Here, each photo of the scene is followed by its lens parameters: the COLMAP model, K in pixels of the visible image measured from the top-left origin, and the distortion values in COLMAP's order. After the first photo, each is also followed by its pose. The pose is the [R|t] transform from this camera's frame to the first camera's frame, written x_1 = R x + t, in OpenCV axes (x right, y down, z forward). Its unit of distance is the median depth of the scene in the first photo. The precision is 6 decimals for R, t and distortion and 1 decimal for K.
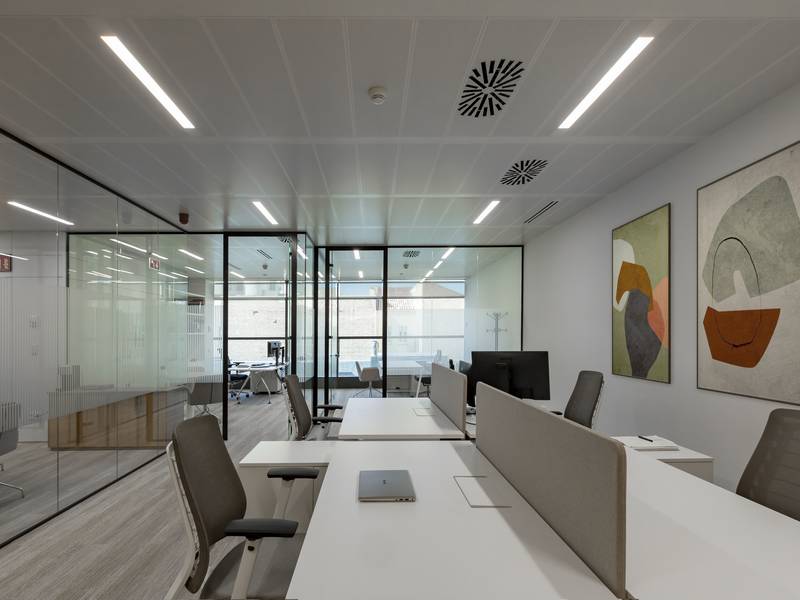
lens RADIAL K [[422.6, 0, 400.0], [0, 422.6, 300.0], [0, 0, 1]] dist [-0.001702, -0.000177]
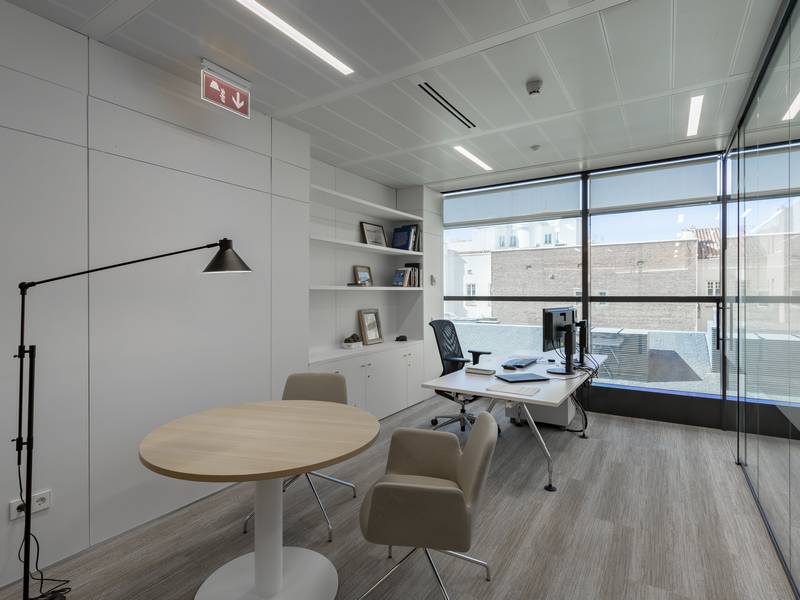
lens RADIAL K [[422.6, 0, 400.0], [0, 422.6, 300.0], [0, 0, 1]] dist [-0.001702, -0.000177]
pose [[0.807542, 0.010901, -0.589710, -0.193459], [0.046112, 0.995602, 0.081550, 0.054985], [0.588005, -0.093047, 0.803488, 0.621961]]
